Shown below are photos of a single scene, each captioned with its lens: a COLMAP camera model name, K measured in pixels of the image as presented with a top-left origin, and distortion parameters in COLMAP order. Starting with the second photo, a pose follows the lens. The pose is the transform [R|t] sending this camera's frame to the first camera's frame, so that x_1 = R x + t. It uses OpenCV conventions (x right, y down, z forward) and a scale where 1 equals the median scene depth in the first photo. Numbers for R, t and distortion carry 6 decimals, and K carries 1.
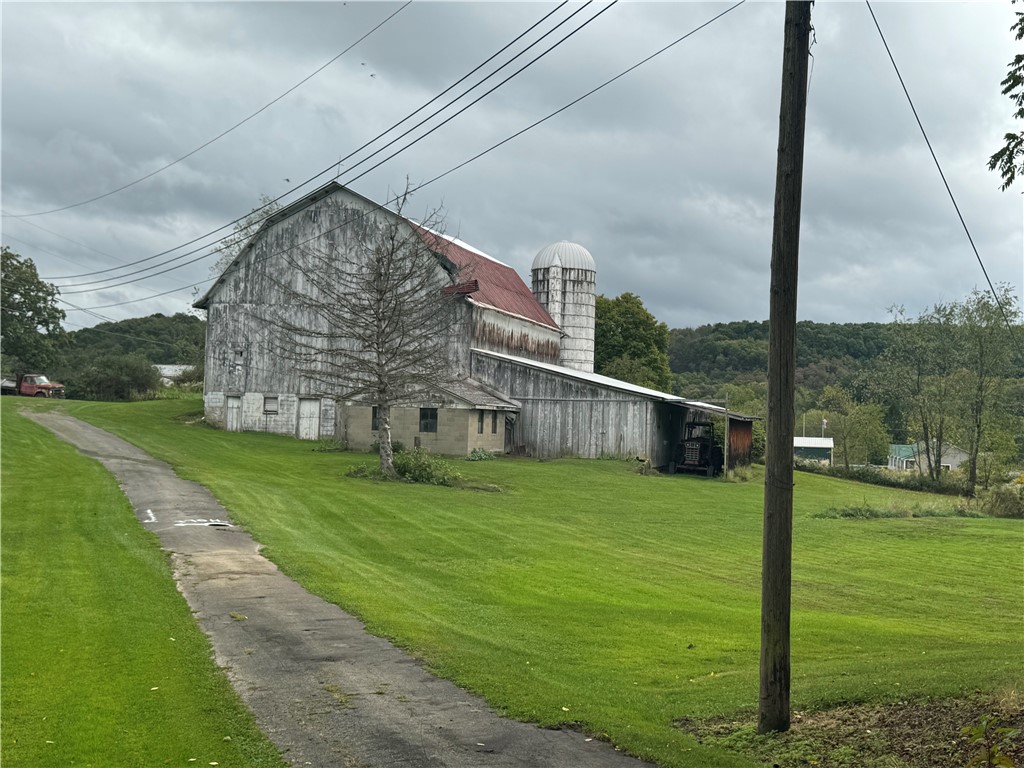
lens RADIAL K [[1218.6, 0, 514.0], [0, 1218.6, 385.0], [0, 0, 1]] dist [0.034840, 0.000000]
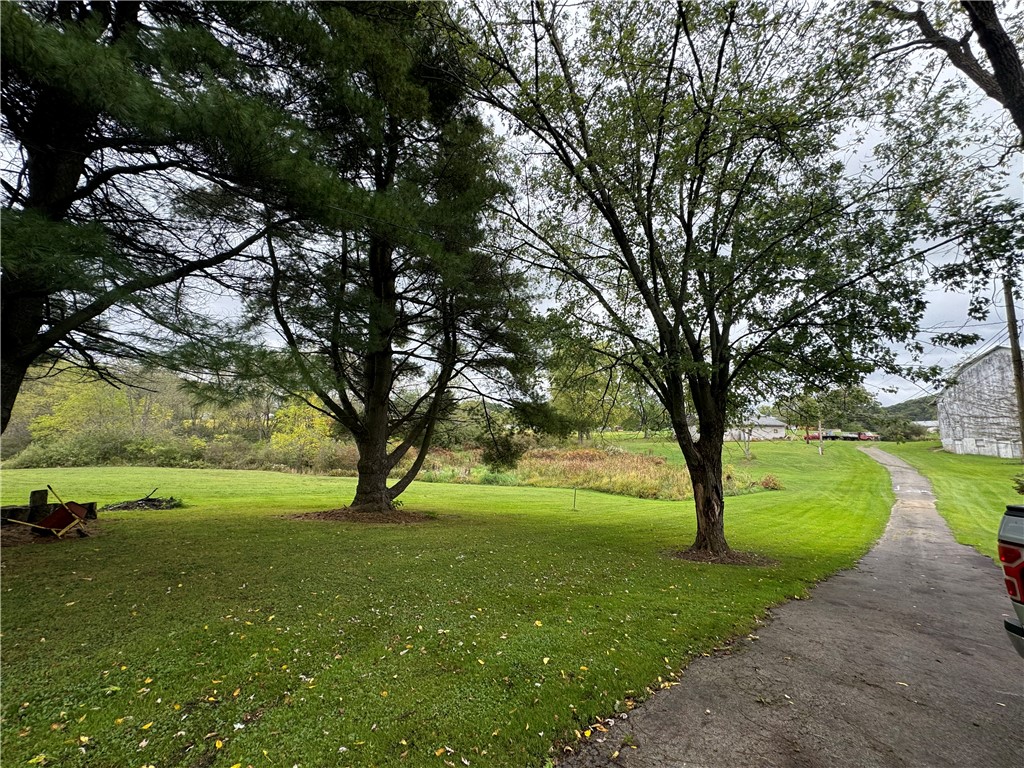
lens RADIAL K [[408.8, 0, 518.2], [0, 408.8, 383.7], [0, 0, 1]] dist [-0.002039, 0.000118]
pose [[0.457833, -0.156412, -0.875171, 0.100113], [0.047655, 0.987304, -0.151523, -0.020260], [0.887760, 0.027666, 0.459474, -0.159508]]
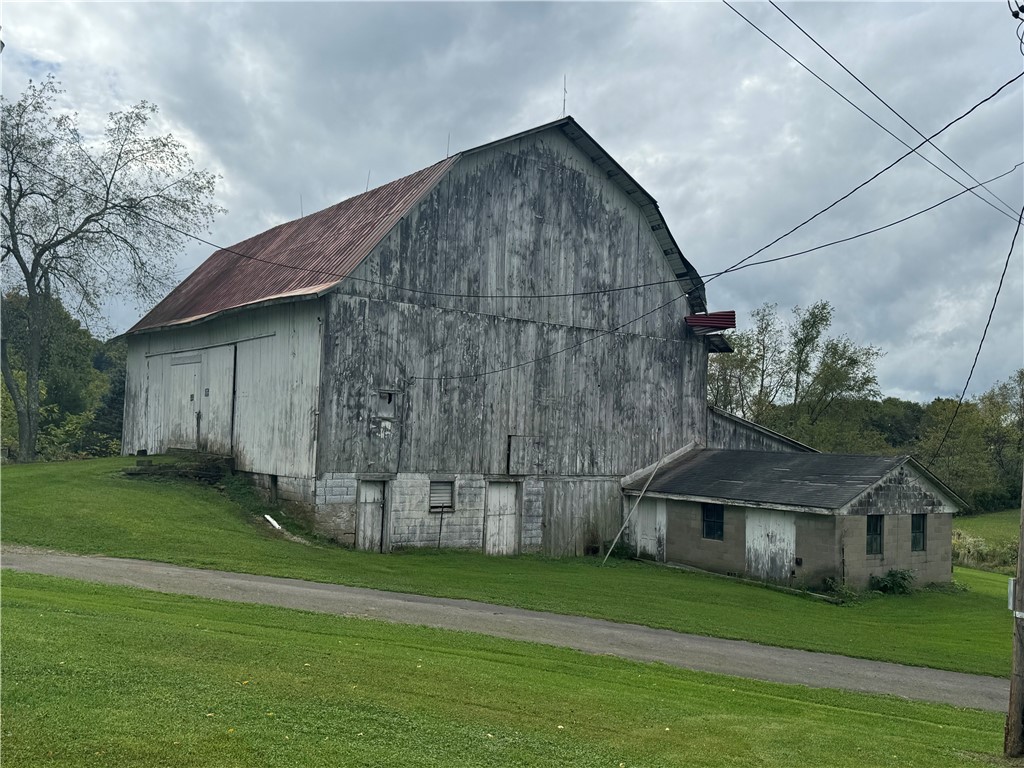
lens RADIAL K [[933.3, 0, 512.2], [0, 933.3, 385.4], [0, 0, 1]] dist [0.097526, 0.000000]
pose [[0.620754, 0.043341, 0.782806, -0.502733], [-0.040727, 0.998905, -0.023010, -0.023927], [-0.782947, -0.017598, 0.621840, 0.714914]]
